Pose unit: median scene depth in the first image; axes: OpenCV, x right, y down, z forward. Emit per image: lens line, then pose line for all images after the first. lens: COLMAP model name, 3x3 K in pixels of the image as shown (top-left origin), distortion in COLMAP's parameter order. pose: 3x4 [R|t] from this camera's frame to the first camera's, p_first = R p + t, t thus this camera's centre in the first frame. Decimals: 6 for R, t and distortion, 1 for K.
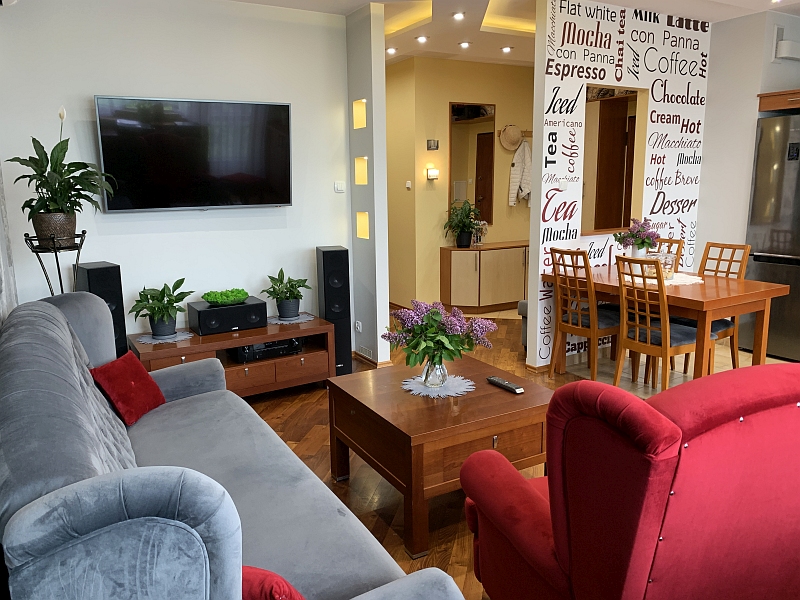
lens RADIAL K [[608.9, 0, 400.0], [0, 608.9, 300.0], [0, 0, 1]] dist [0.007120, -0.033850]
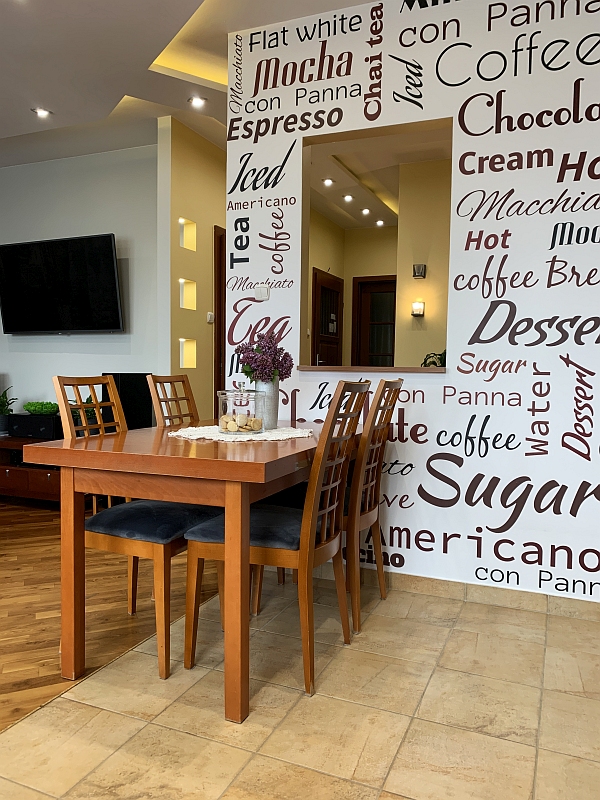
lens RADIAL K [[608.9, 0, 306.5], [0, 608.9, 395.3], [0, 0, 1]] dist [0.007120, -0.033850]
pose [[0.611171, 0.062530, -0.789025, 0.838835], [-0.172572, 0.983419, -0.055737, -0.047657], [0.772456, 0.170228, 0.611828, 0.647042]]
